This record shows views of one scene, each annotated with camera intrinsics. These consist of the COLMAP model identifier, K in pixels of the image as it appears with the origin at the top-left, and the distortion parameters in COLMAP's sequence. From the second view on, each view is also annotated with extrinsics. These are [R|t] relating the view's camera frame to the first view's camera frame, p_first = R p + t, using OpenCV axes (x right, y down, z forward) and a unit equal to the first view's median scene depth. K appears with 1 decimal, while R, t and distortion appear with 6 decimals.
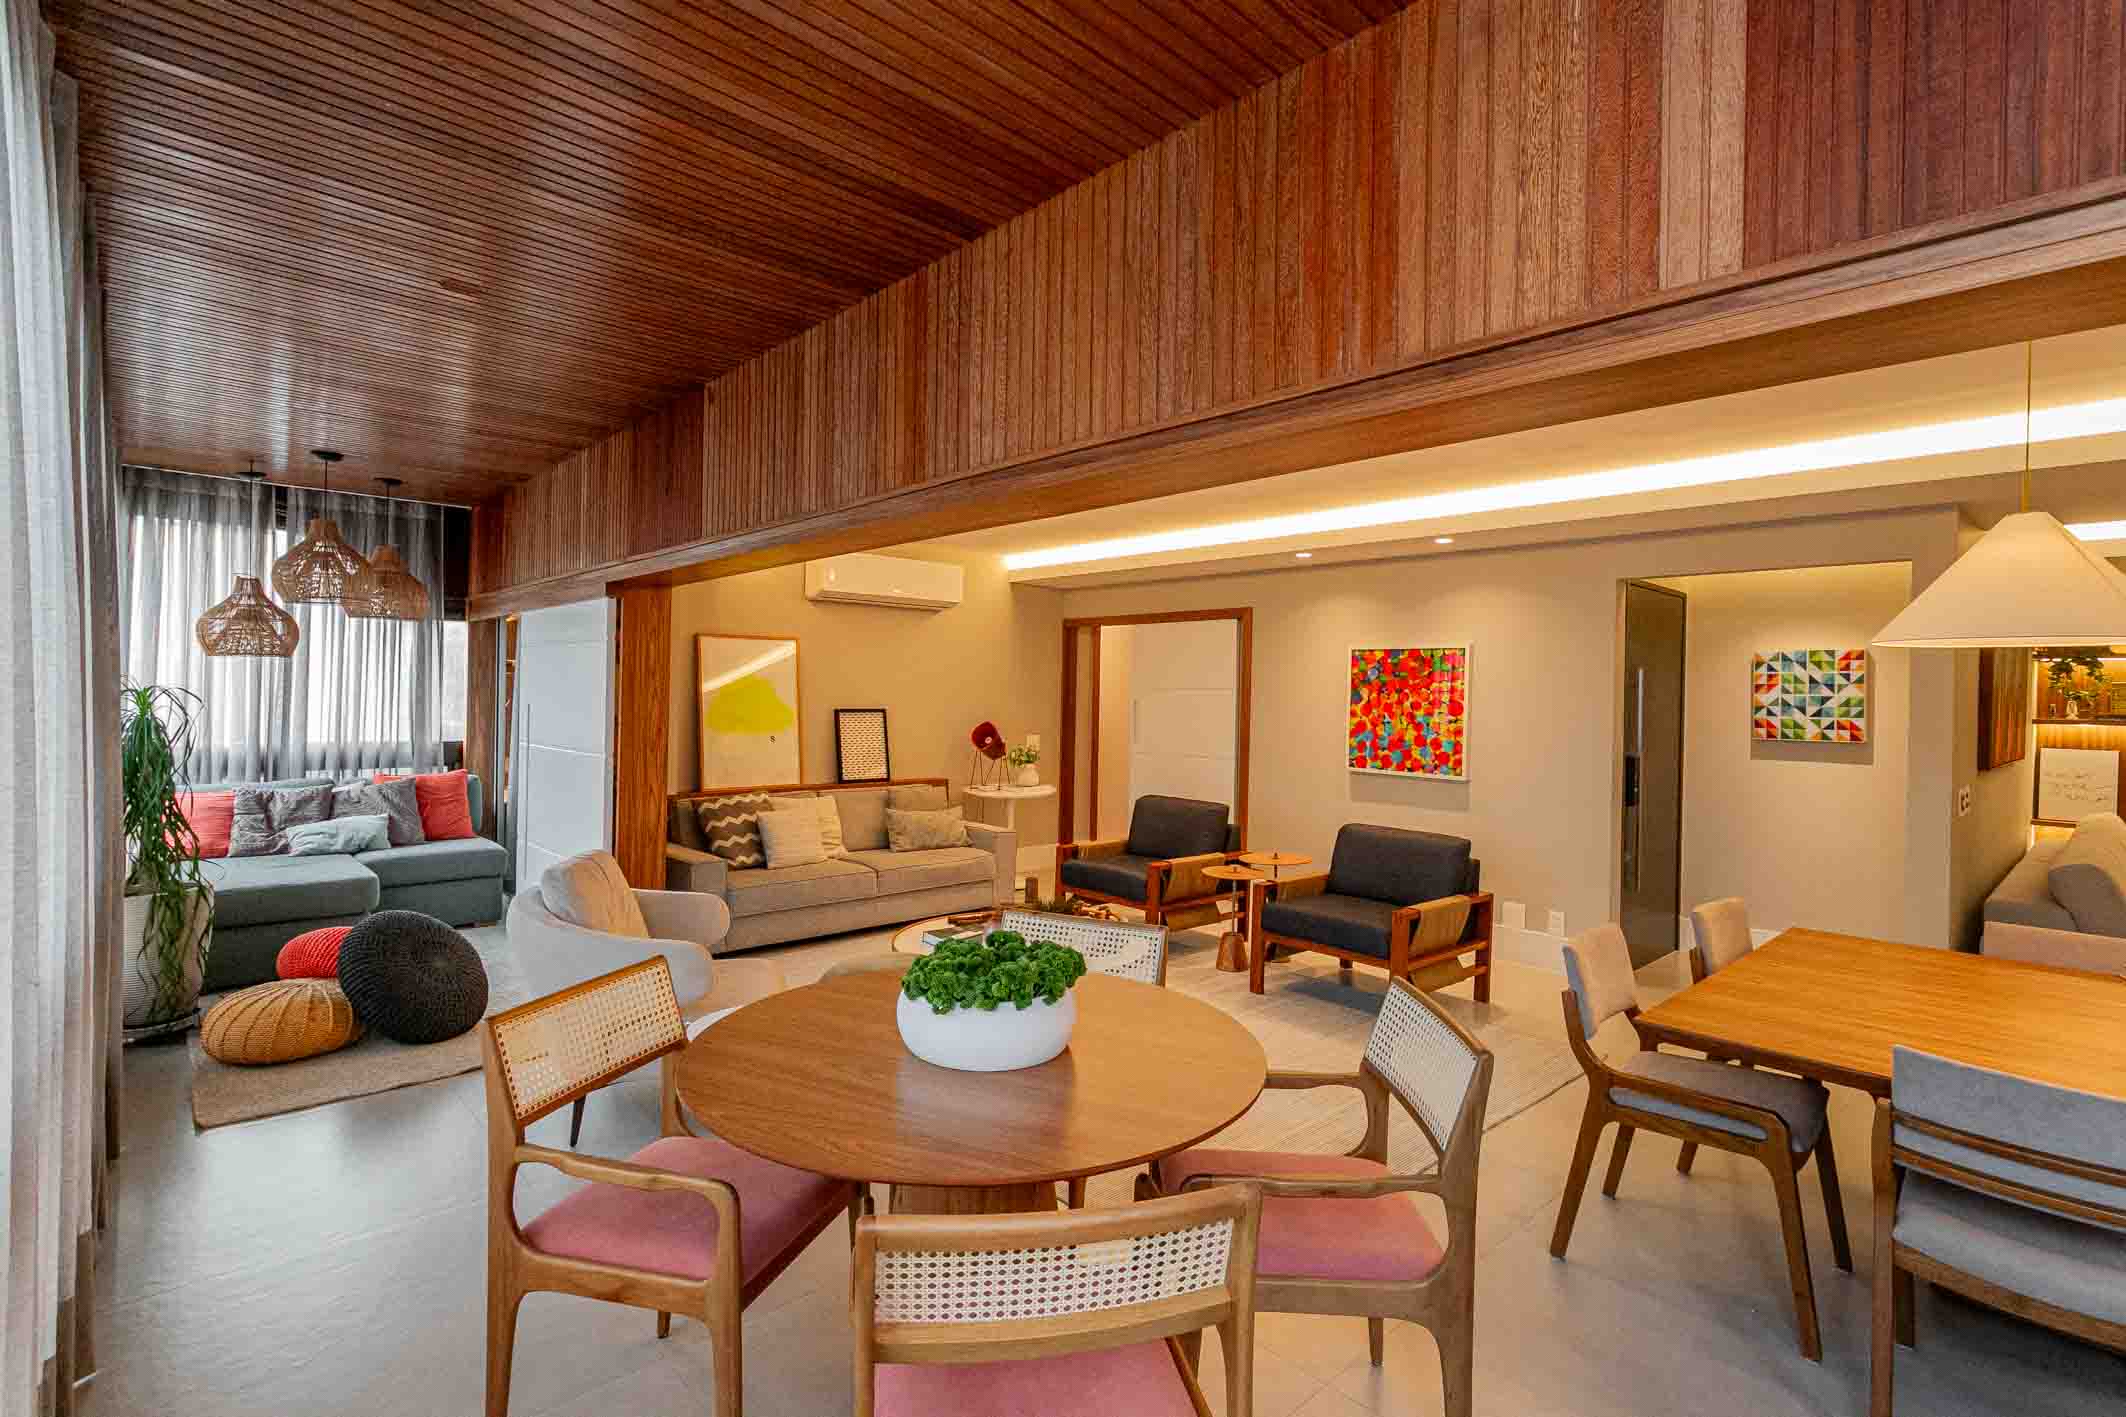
lens RADIAL K [[976.6, 0, 1073.2], [0, 976.6, 698.3], [0, 0, 1]] dist [0.000882, 0.000650]
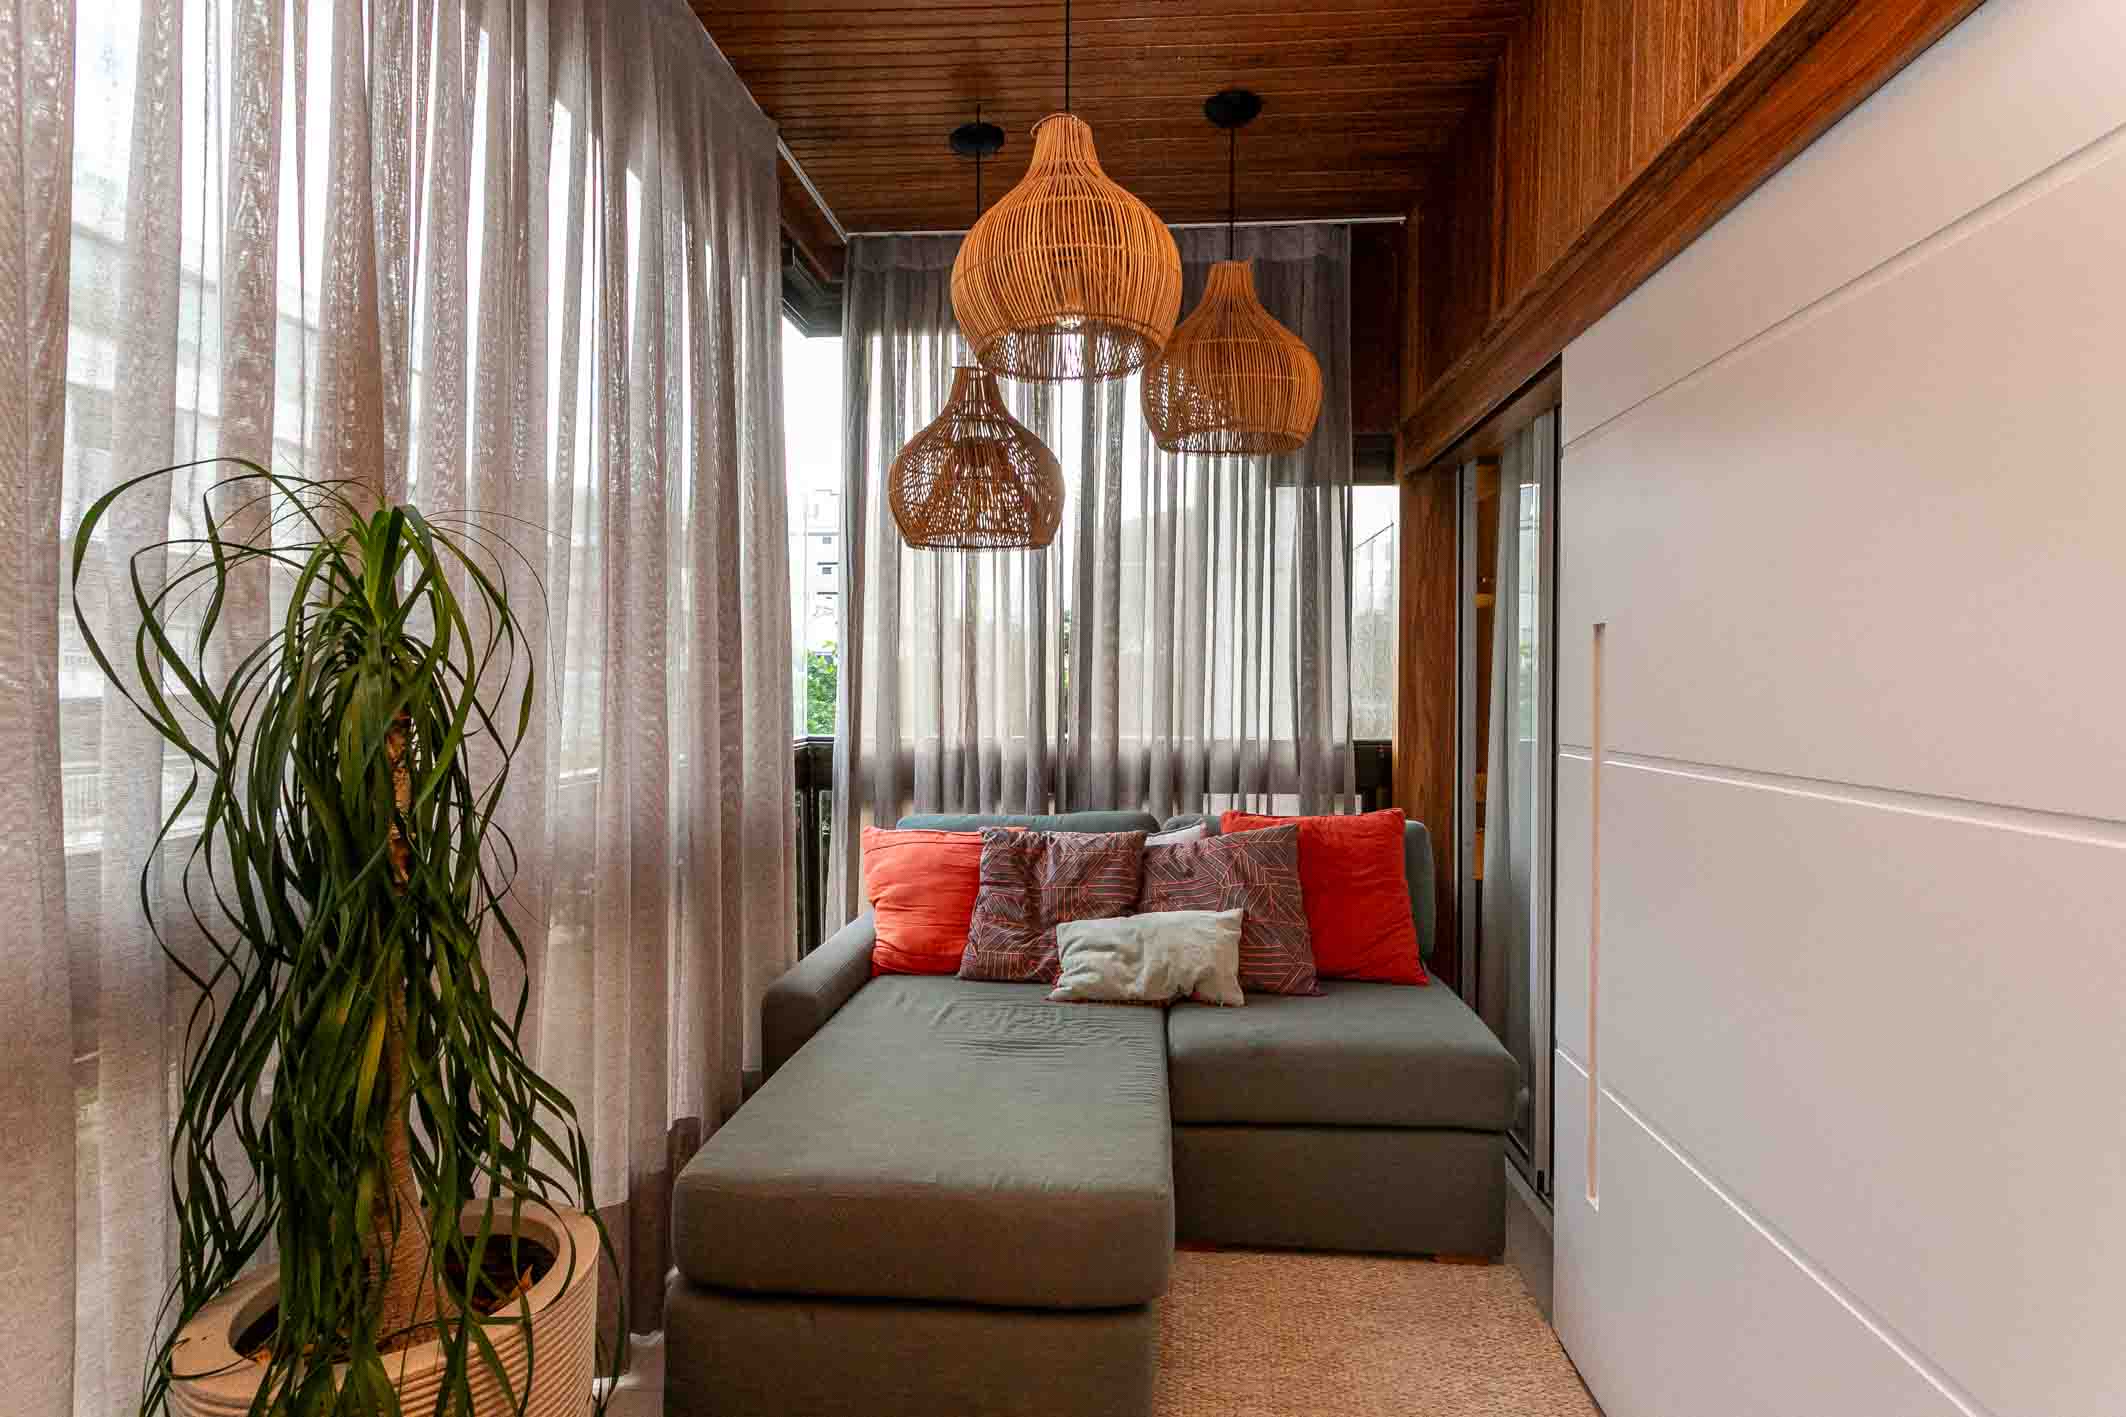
lens RADIAL K [[1167.8, 0, 1070.7], [0, 1167.8, 700.1], [0, 0, 1]] dist [0.043073, 0.000301]
pose [[0.691698, -0.010213, -0.722114, -0.385515], [0.005204, 0.999945, -0.009157, 0.032075], [0.722168, 0.002577, 0.691713, 0.594408]]
